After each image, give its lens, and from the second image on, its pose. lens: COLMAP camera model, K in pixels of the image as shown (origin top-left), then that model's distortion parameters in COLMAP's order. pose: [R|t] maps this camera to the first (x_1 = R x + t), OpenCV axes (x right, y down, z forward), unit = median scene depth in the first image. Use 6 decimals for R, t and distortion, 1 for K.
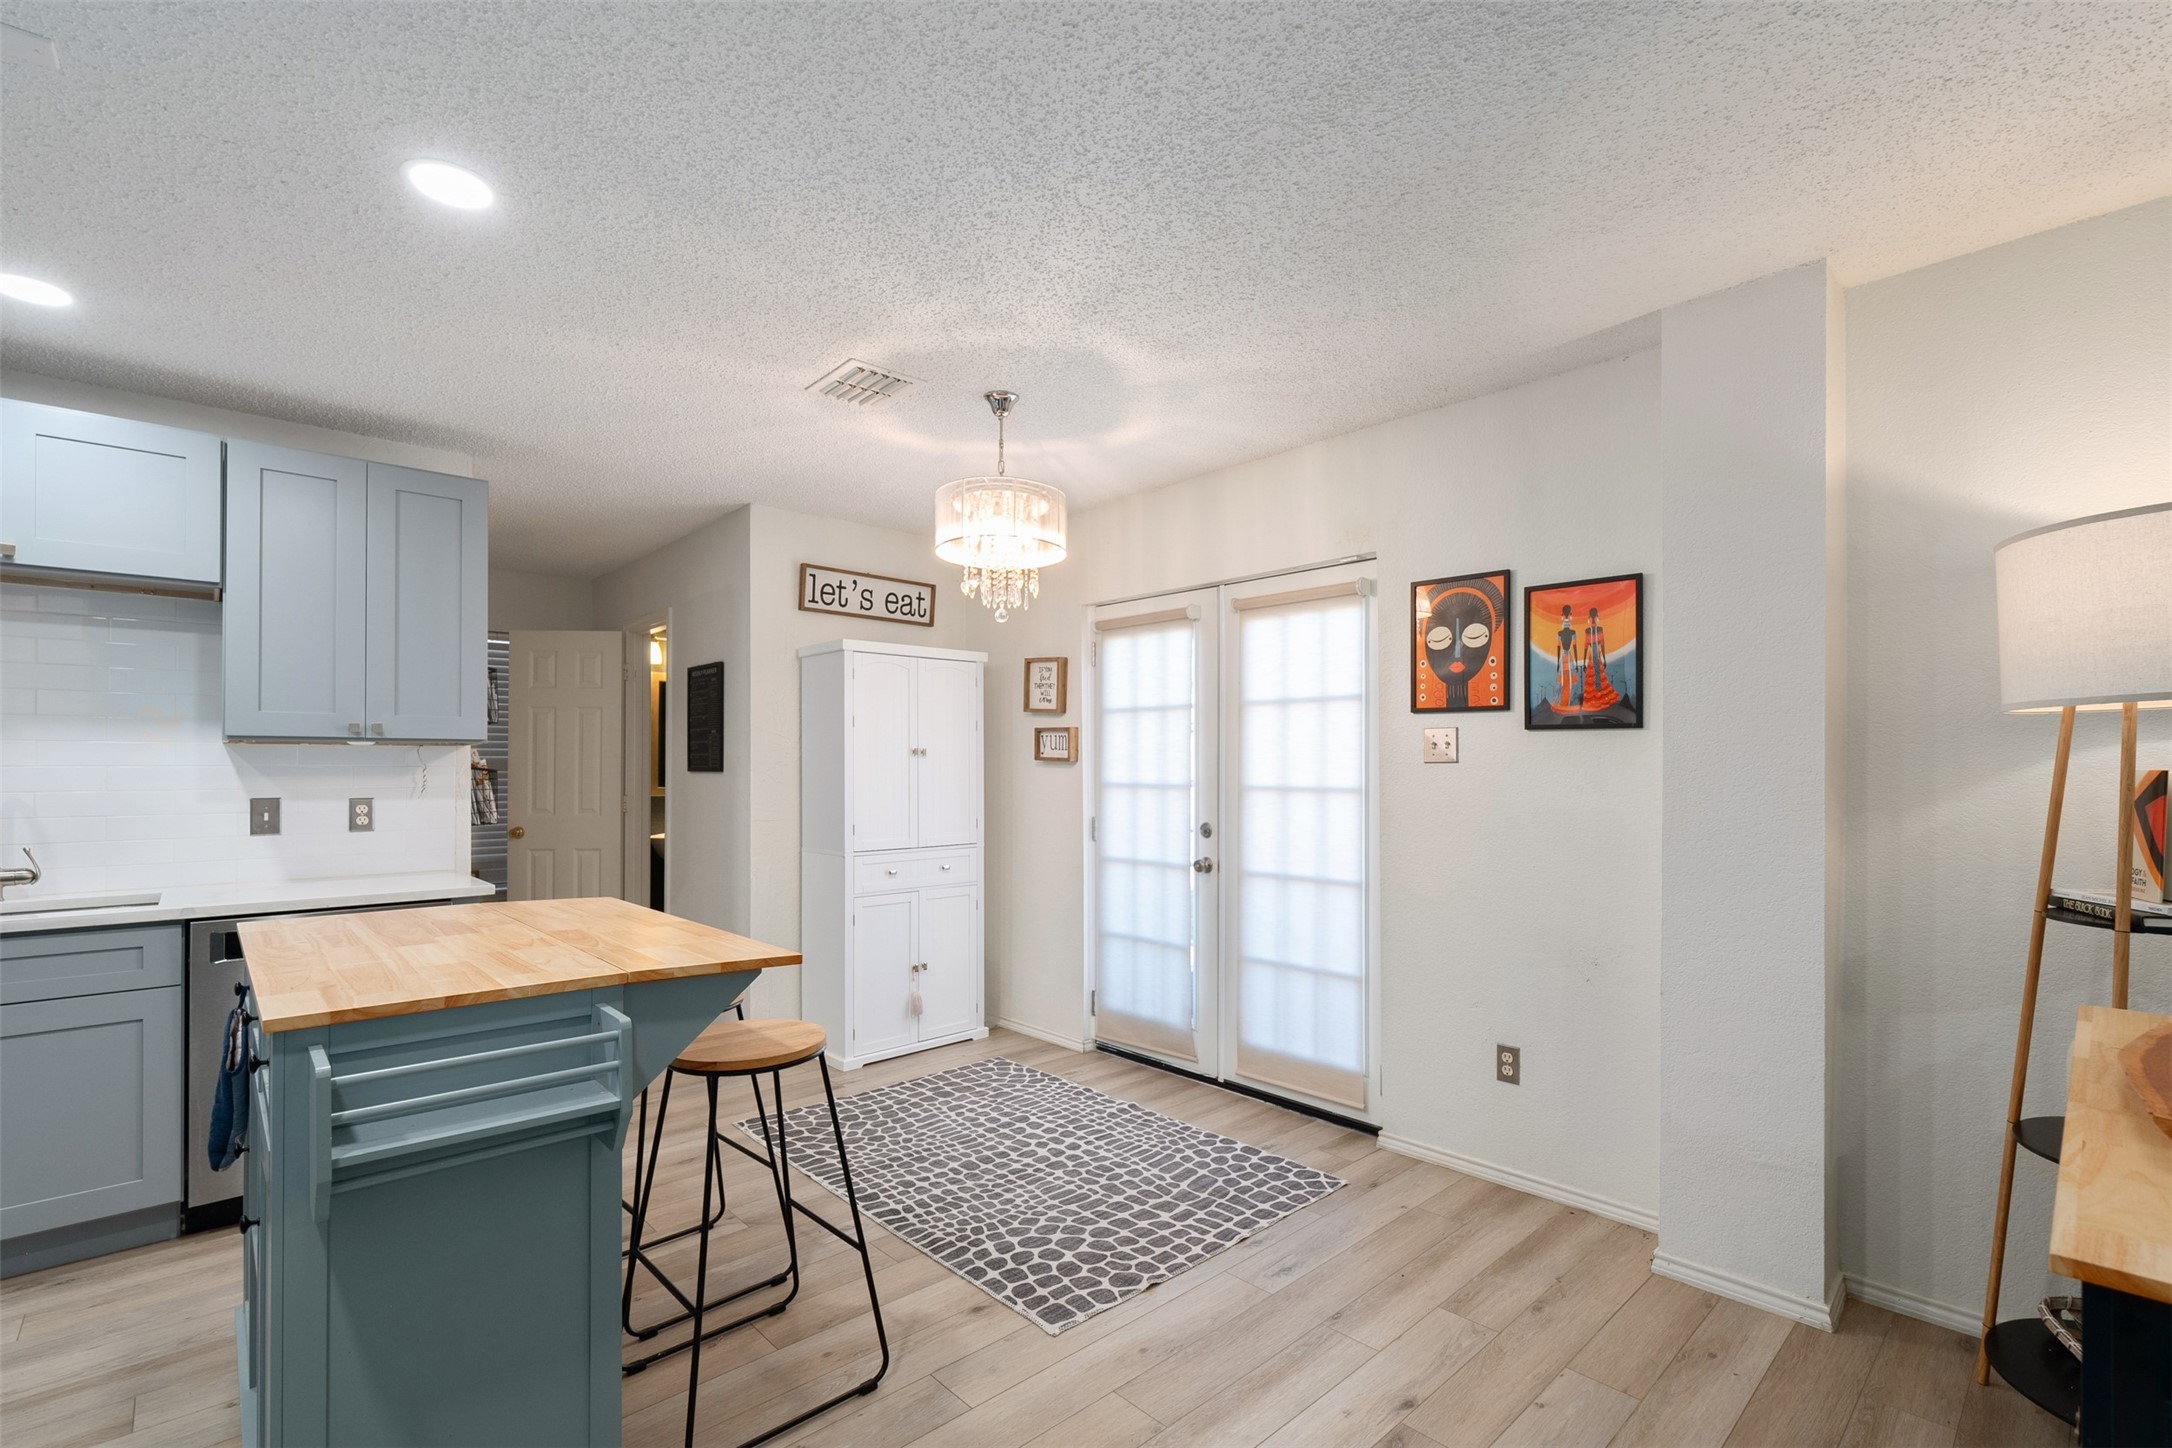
lens RADIAL K [[998.6, 0, 1130.1], [0, 998.6, 751.3], [0, 0, 1]] dist [-0.001125, -0.001702]
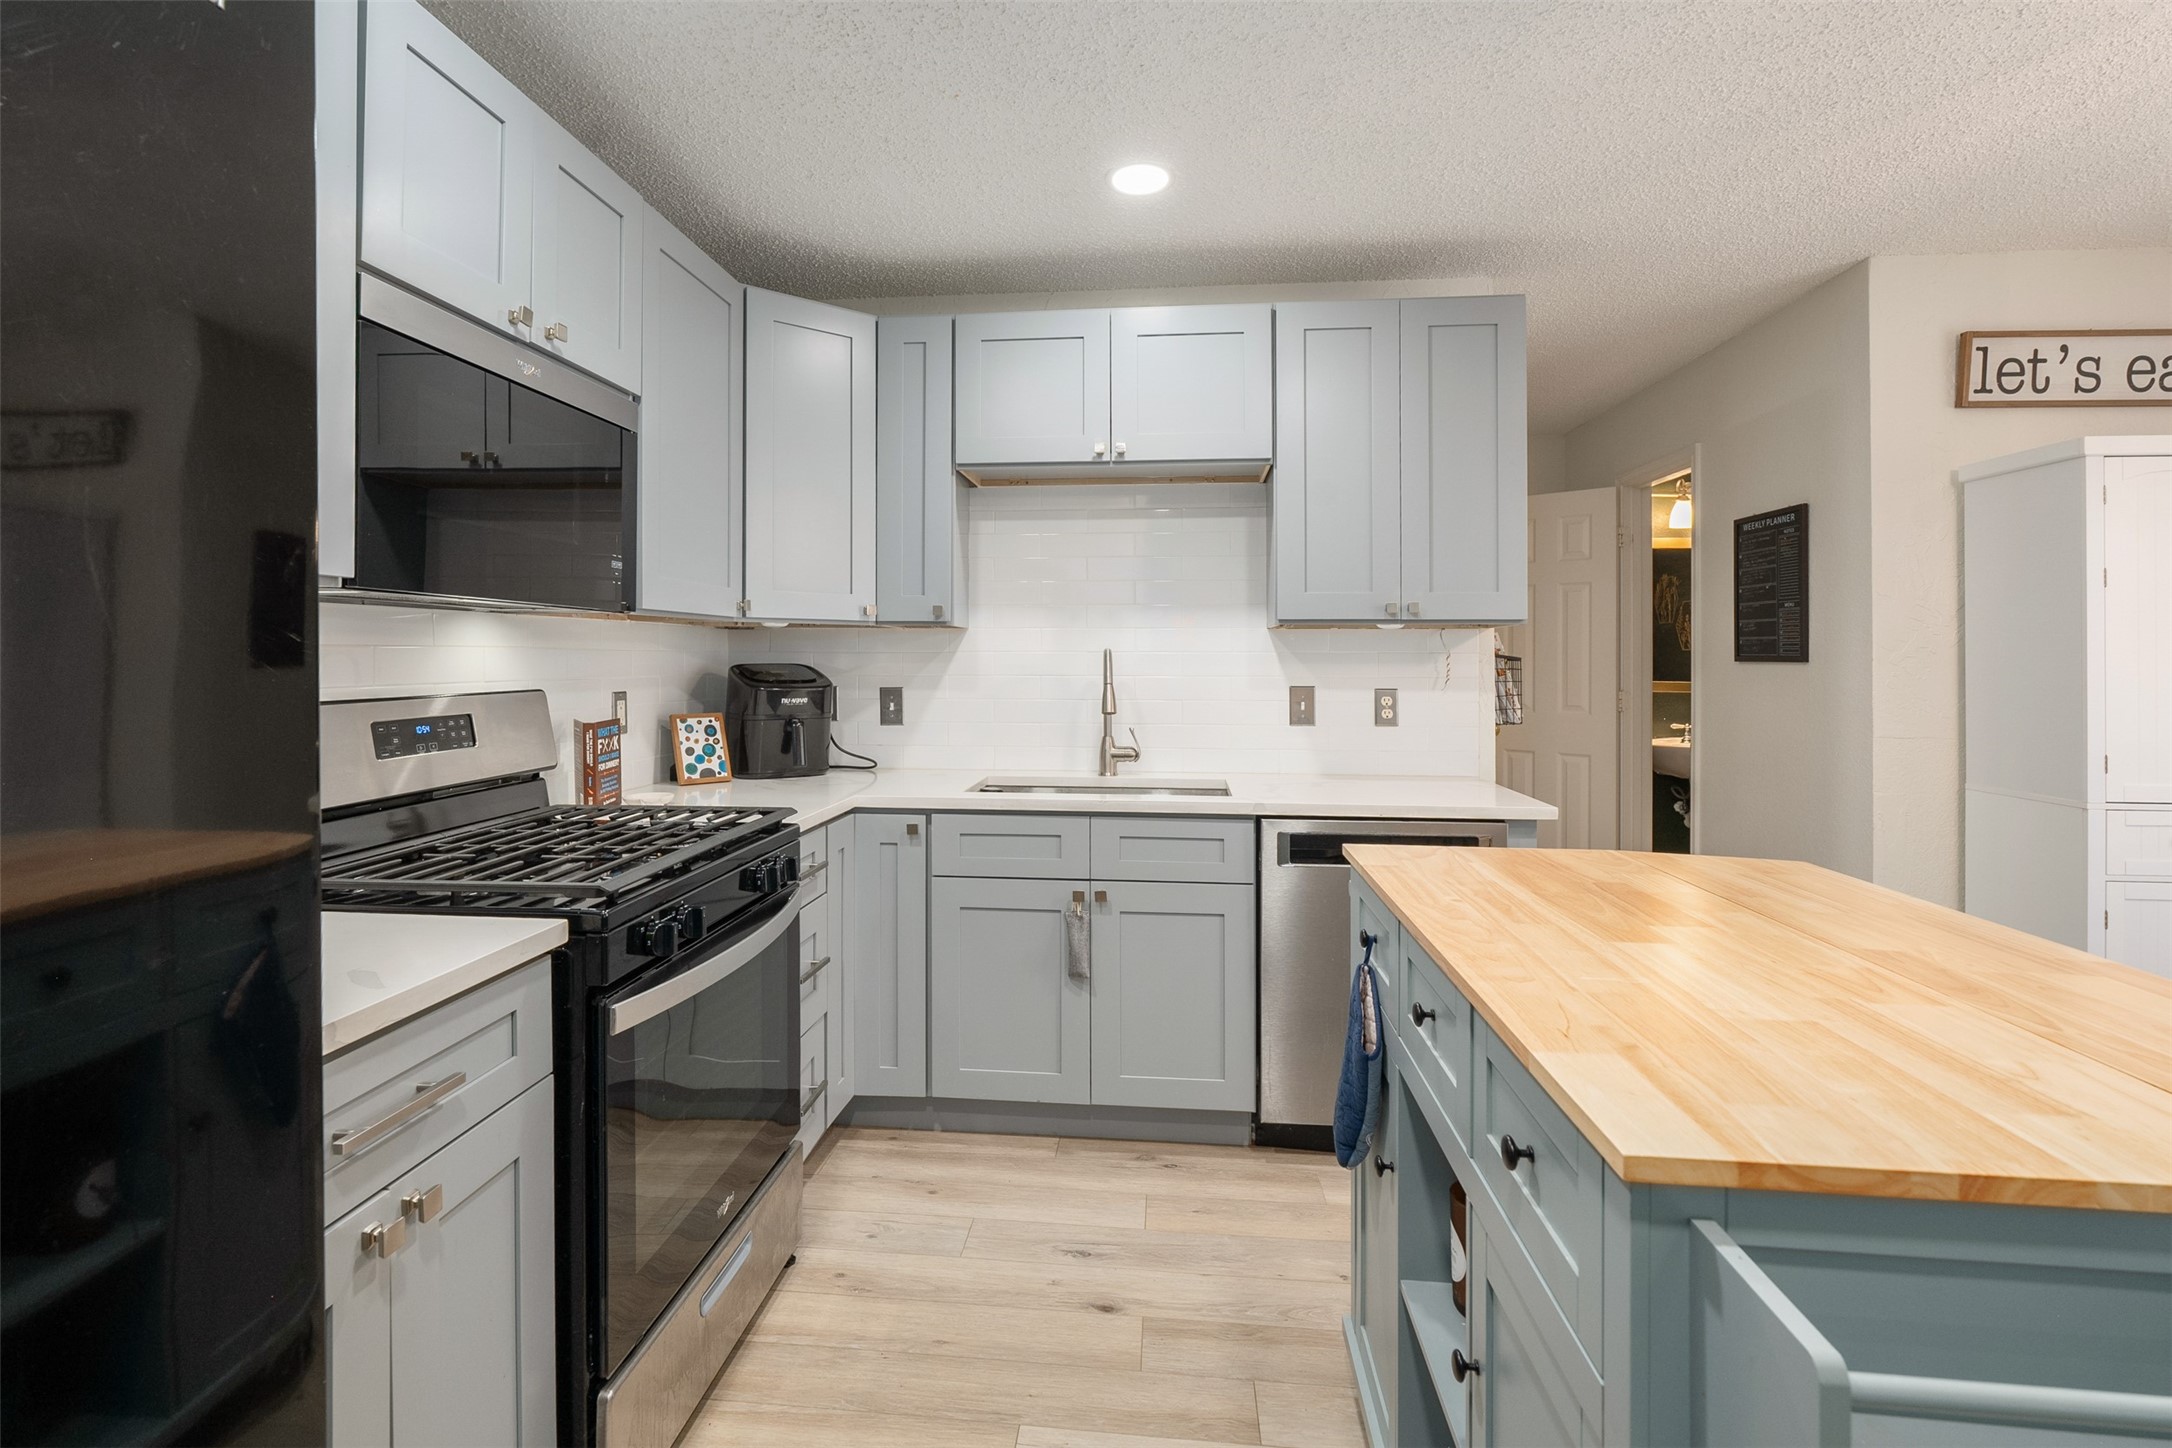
lens RADIAL K [[998.6, 0, 1045.5], [0, 998.6, 656.2], [0, 0, 1]] dist [-0.001125, -0.001702]
pose [[0.643616, 0.003483, -0.765341, -0.274335], [0.007545, 0.999912, 0.010895, 0.005652], [0.765311, -0.012787, 0.643533, 0.187516]]
